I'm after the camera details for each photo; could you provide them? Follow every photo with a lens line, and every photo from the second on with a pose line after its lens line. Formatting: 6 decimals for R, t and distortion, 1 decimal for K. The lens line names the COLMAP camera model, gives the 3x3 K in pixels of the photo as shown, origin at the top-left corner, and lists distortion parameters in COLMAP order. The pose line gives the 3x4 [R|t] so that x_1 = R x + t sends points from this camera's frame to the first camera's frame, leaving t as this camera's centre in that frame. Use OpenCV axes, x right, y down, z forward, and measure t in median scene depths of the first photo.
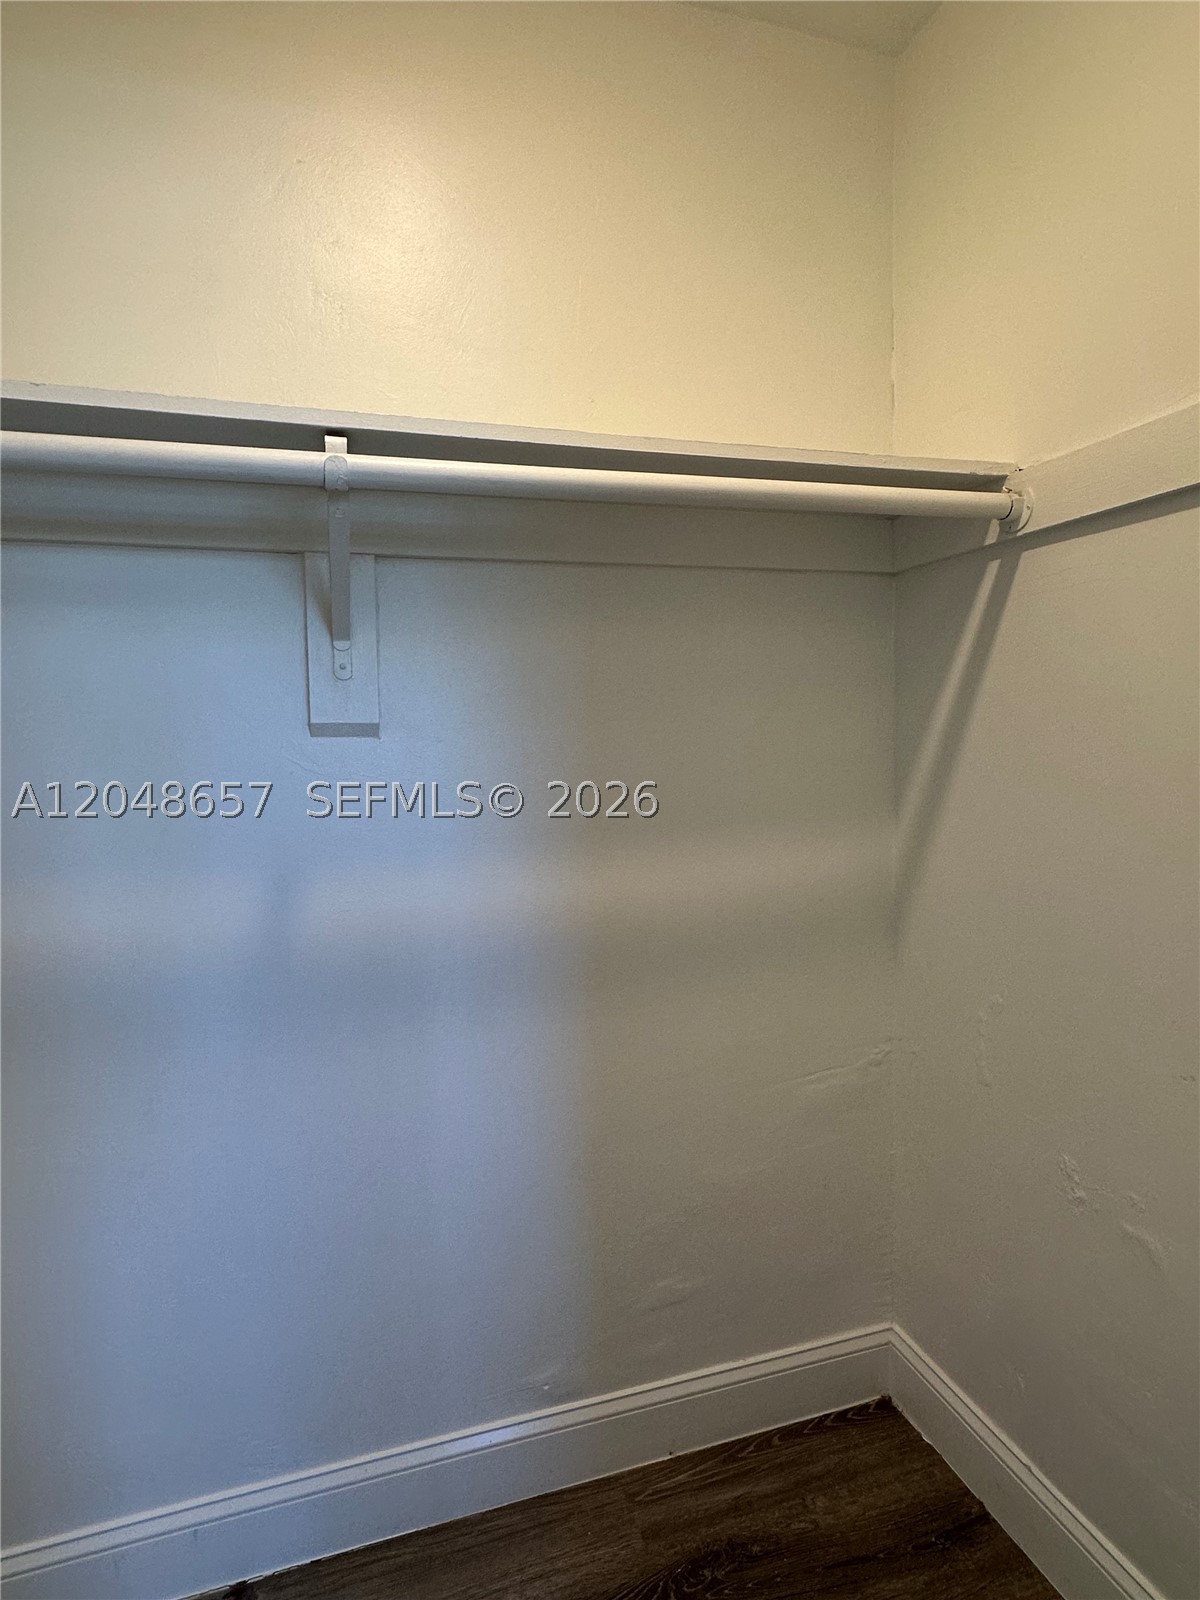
lens RADIAL K [[859.9, 0, 593.9], [0, 859.9, 795.8], [0, 0, 1]] dist [-0.006415, 0.002280]
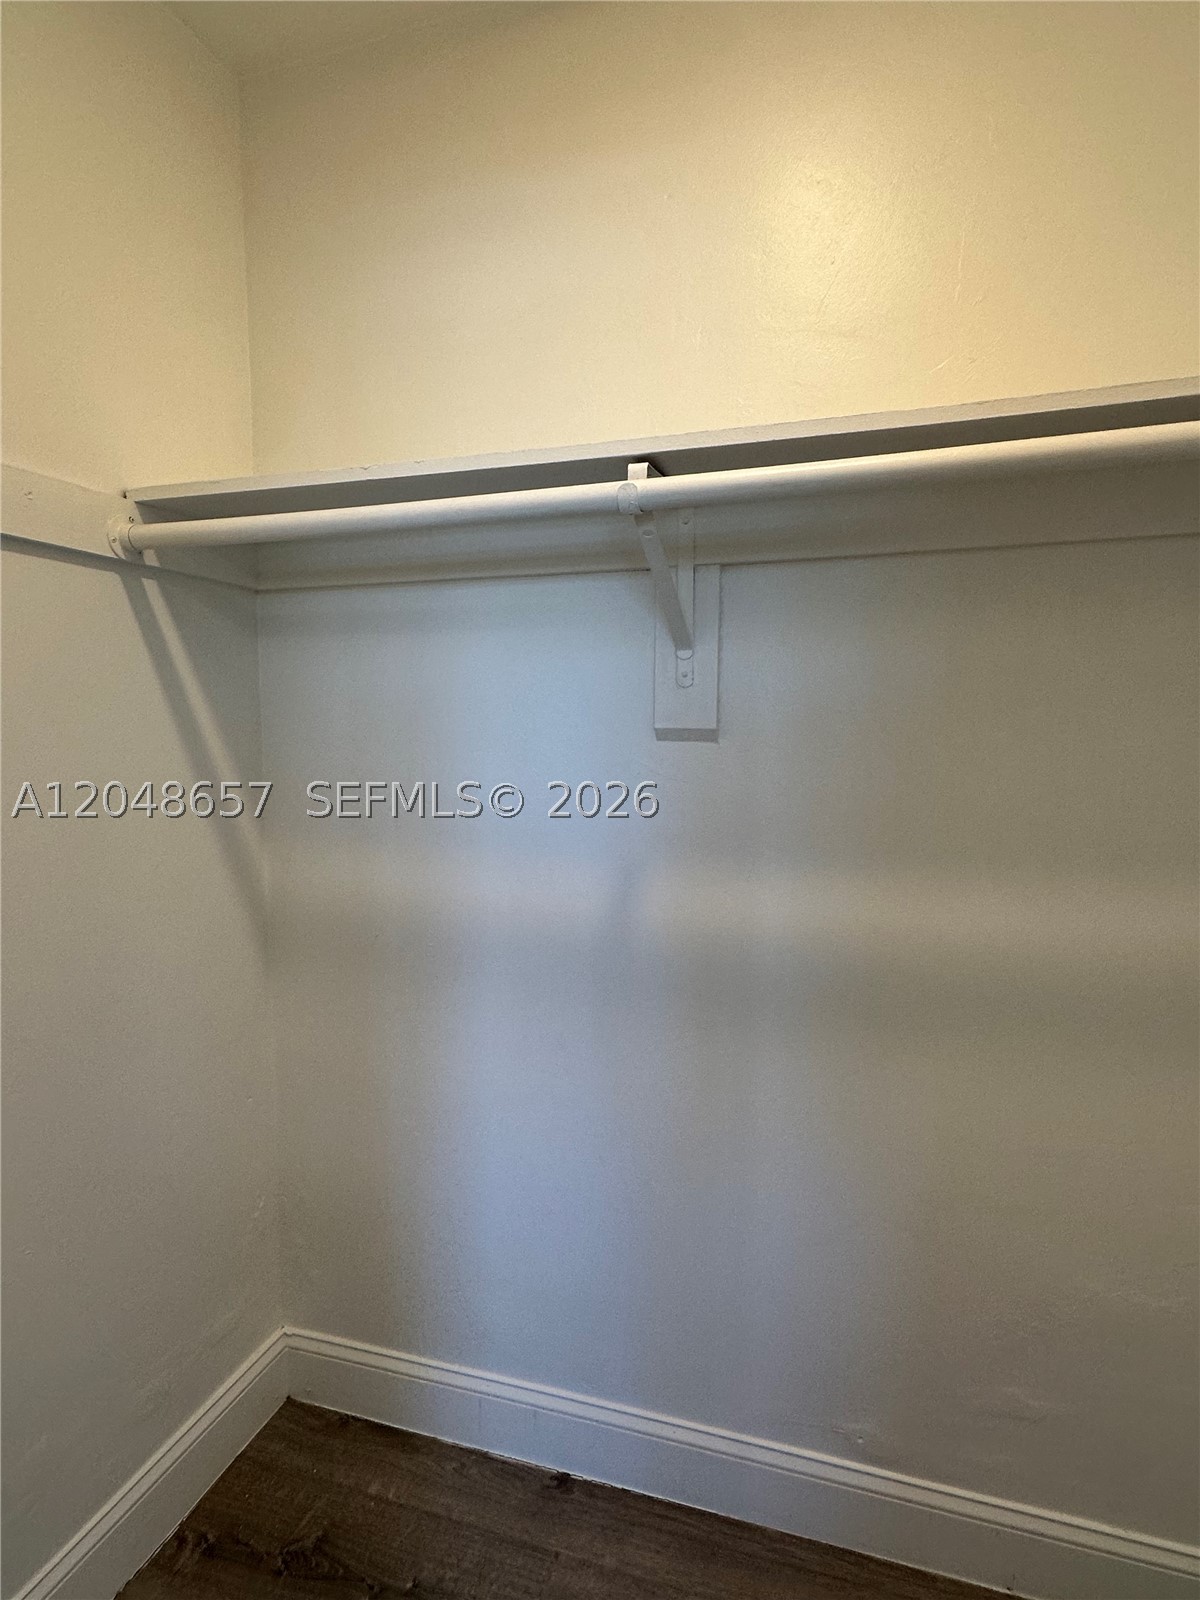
lens RADIAL K [[859.9, 0, 593.7], [0, 859.9, 804.0], [0, 0, 1]] dist [-0.006415, 0.002280]
pose [[0.816991, 0.061100, -0.573405, 0.233880], [-0.057226, 0.998053, 0.024814, -0.011216], [0.573804, 0.012541, 0.818896, 0.068926]]
